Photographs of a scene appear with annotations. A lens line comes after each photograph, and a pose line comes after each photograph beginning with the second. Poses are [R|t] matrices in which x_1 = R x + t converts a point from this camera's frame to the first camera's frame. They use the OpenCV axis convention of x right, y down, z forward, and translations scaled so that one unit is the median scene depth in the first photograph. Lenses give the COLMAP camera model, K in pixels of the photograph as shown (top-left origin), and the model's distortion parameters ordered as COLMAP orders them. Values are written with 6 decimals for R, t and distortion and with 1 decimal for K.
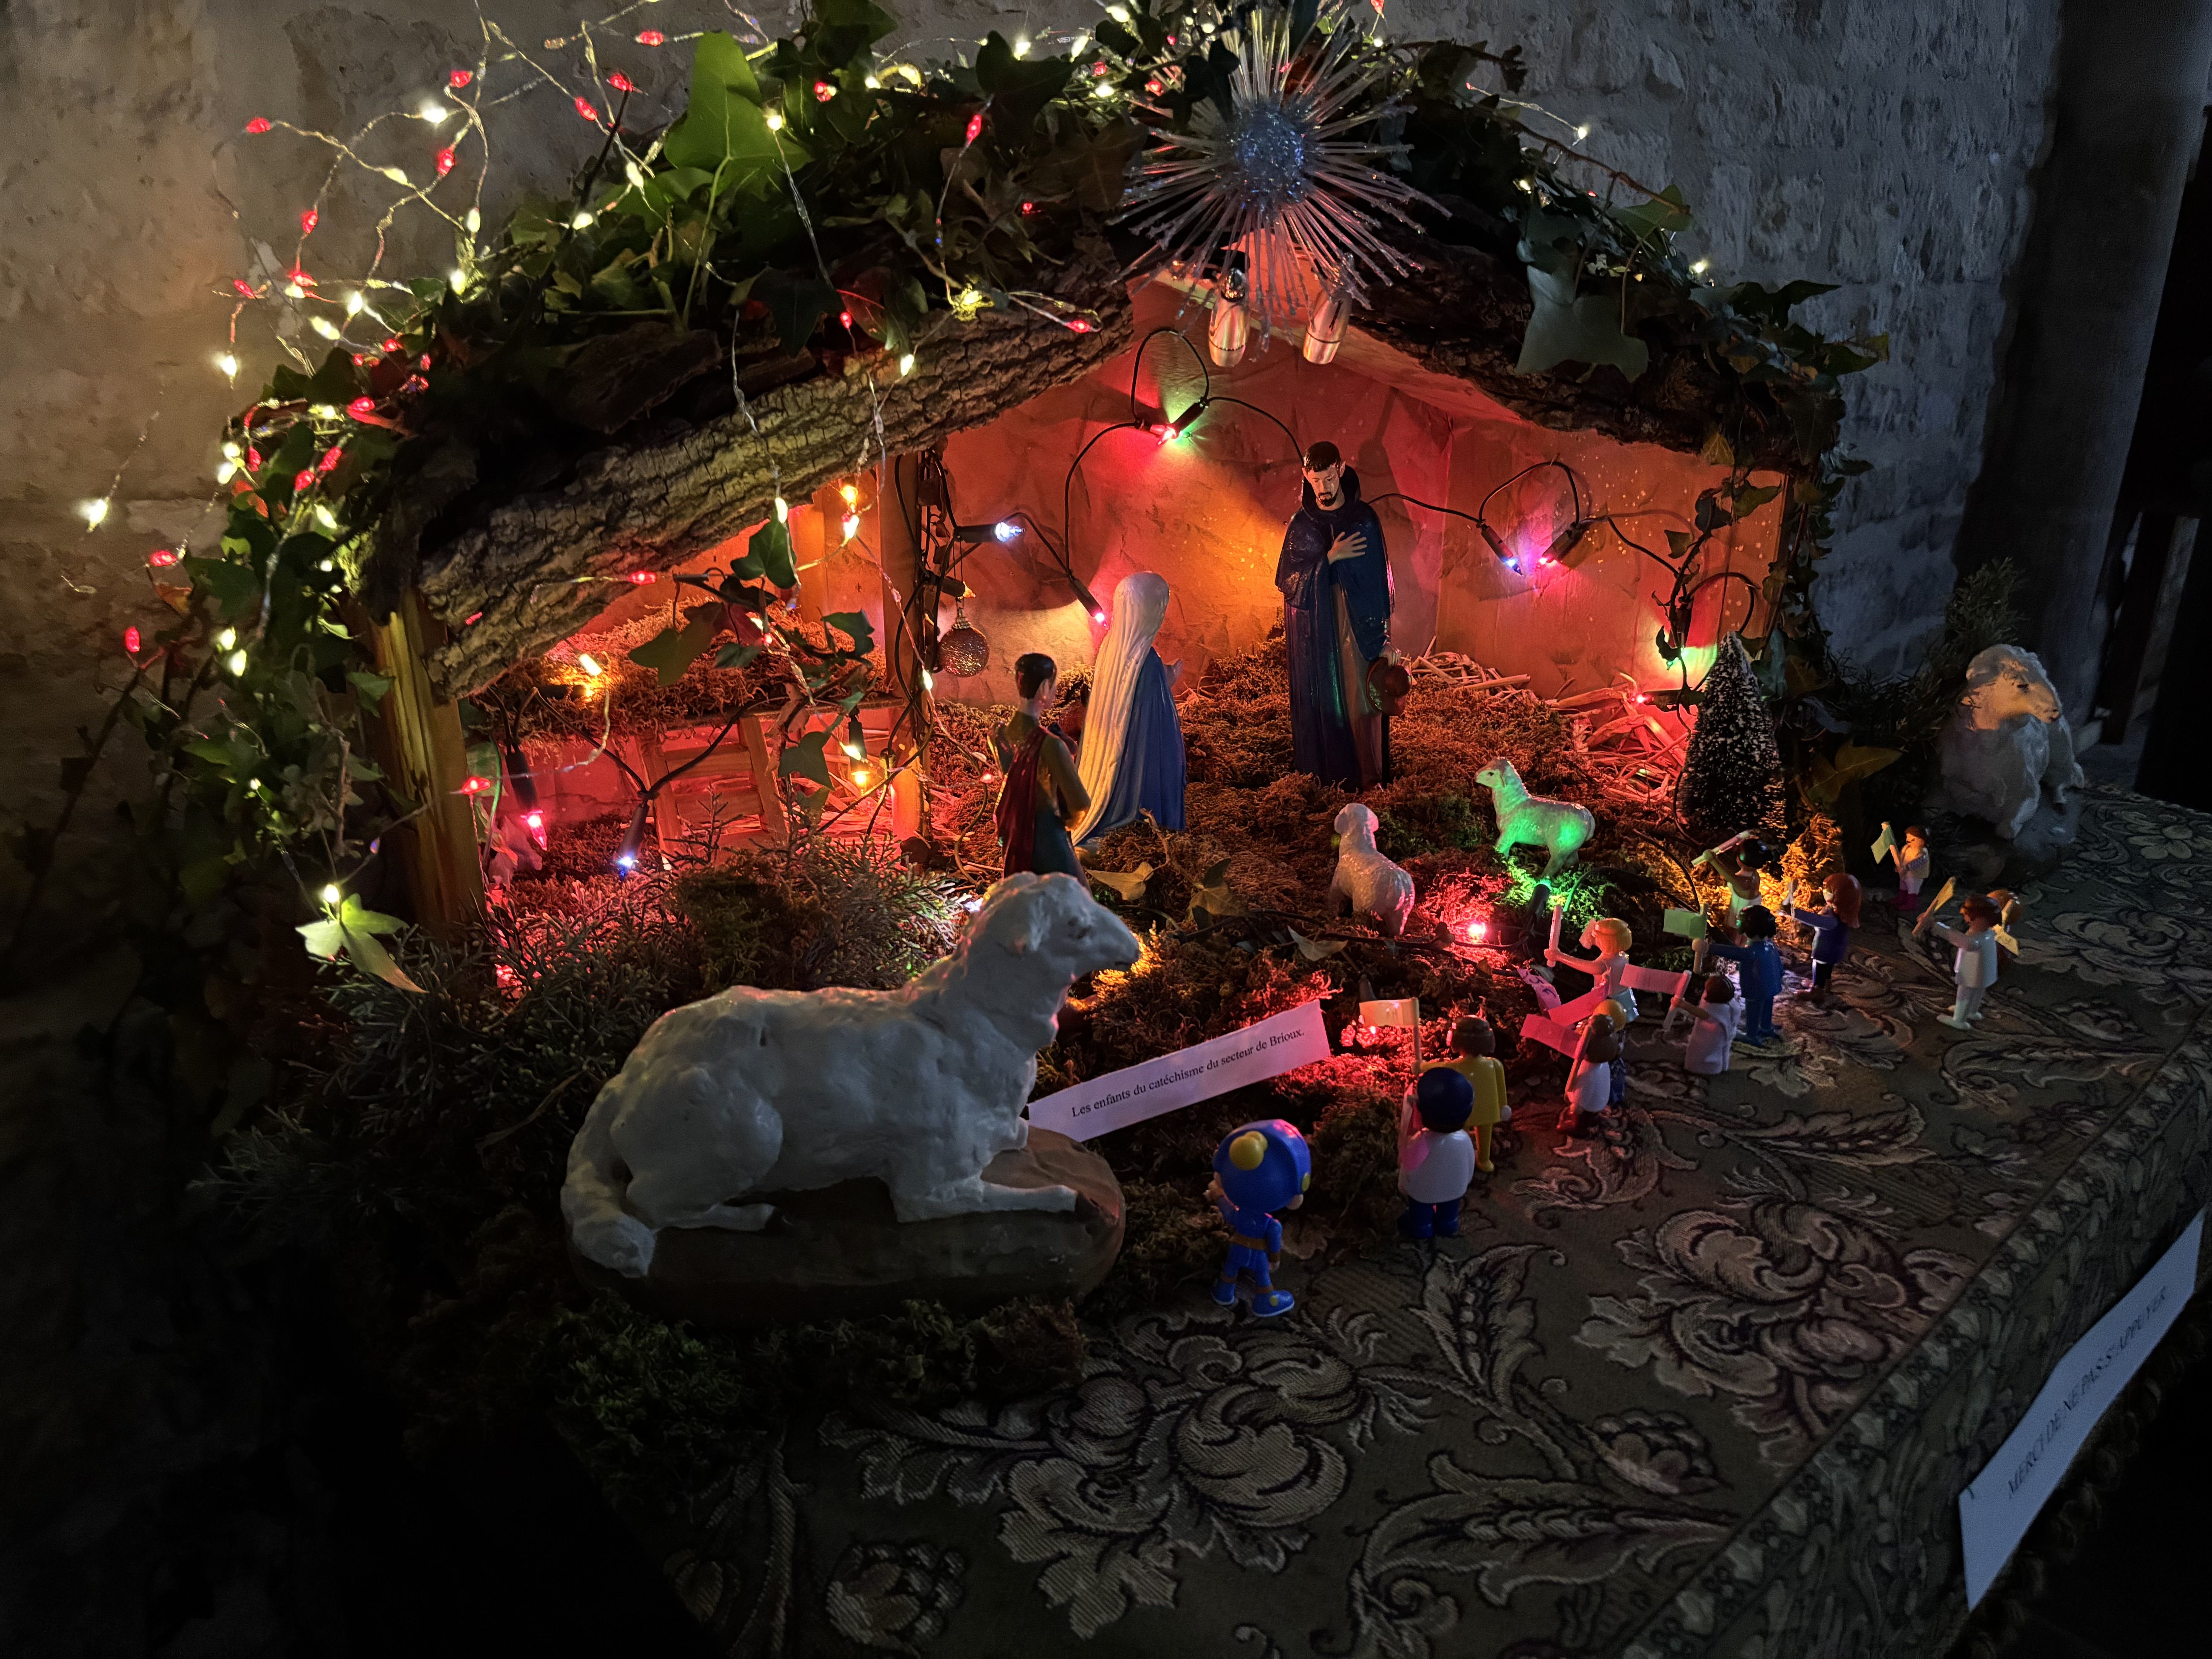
lens RADIAL K [[1658.2, 0, 1106.7], [0, 1658.2, 834.4], [0, 0, 1]] dist [0.005801, 0.002150]
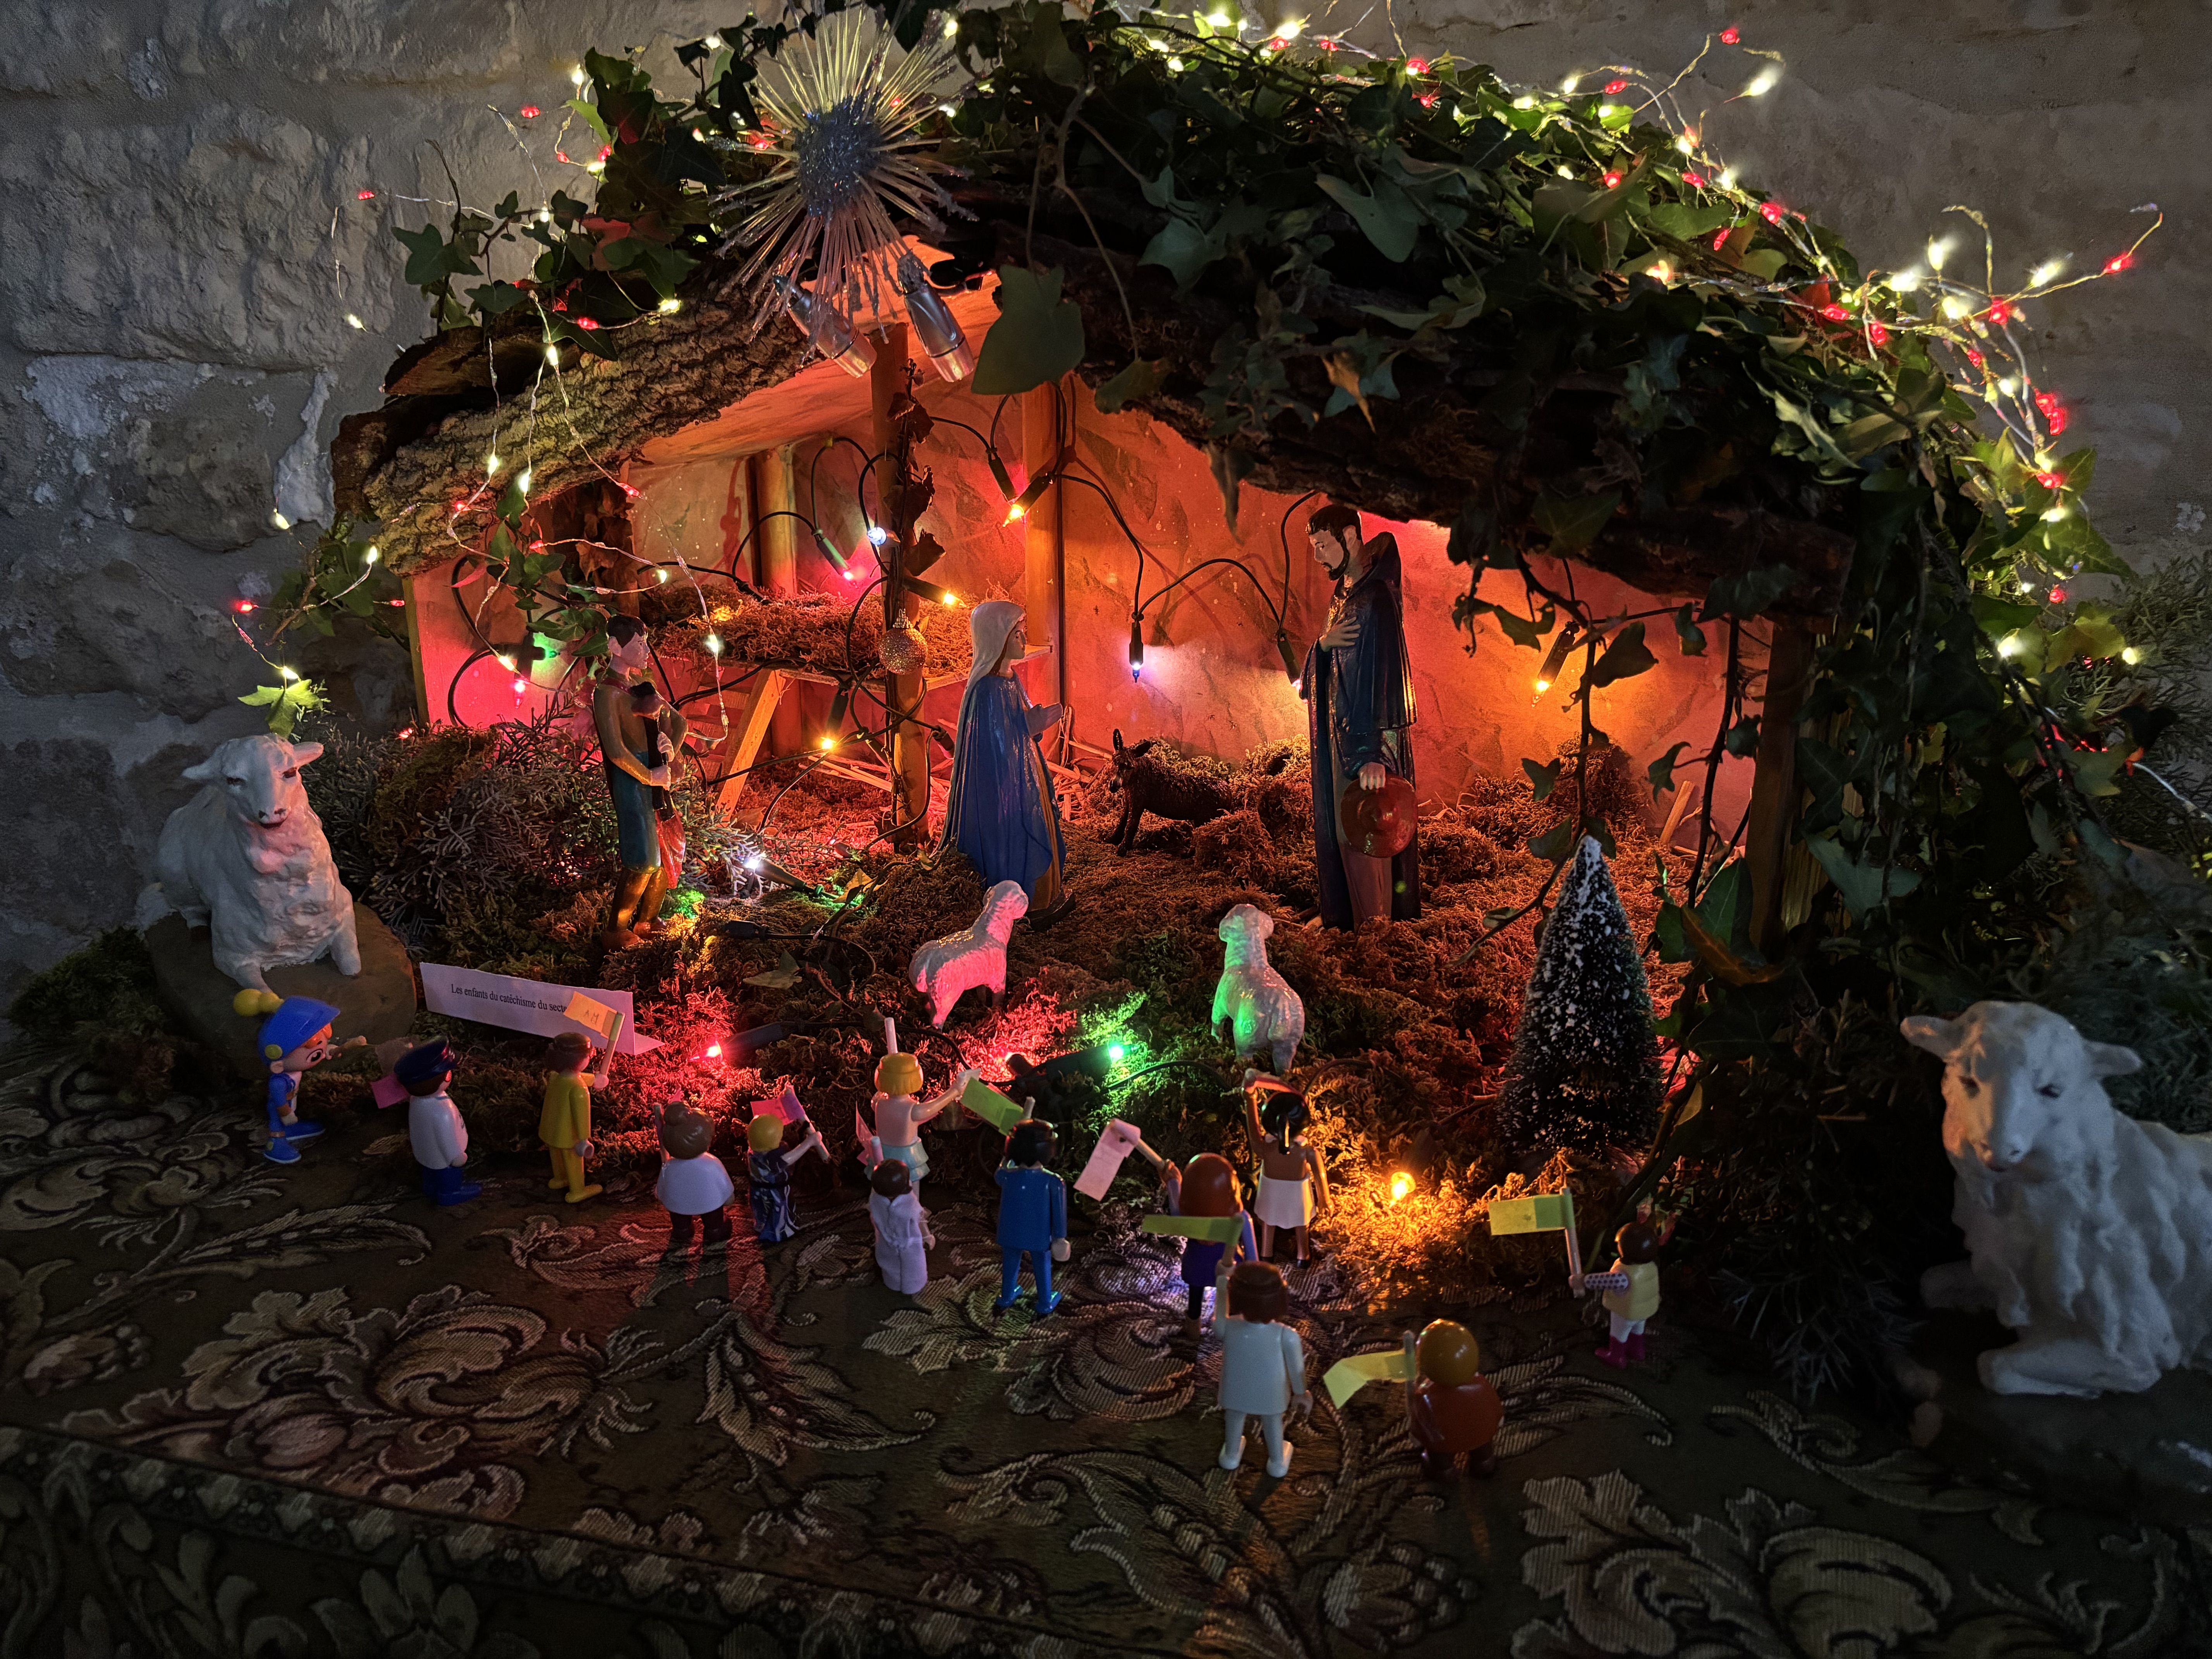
lens RADIAL K [[1658.2, 0, 1106.0], [0, 1658.2, 827.0], [0, 0, 1]] dist [0.005801, 0.002150]
pose [[0.508666, 0.239897, -0.826866, 1.170777], [-0.294531, 0.950938, 0.094706, -0.187361], [0.809018, 0.195364, 0.554367, 0.714178]]
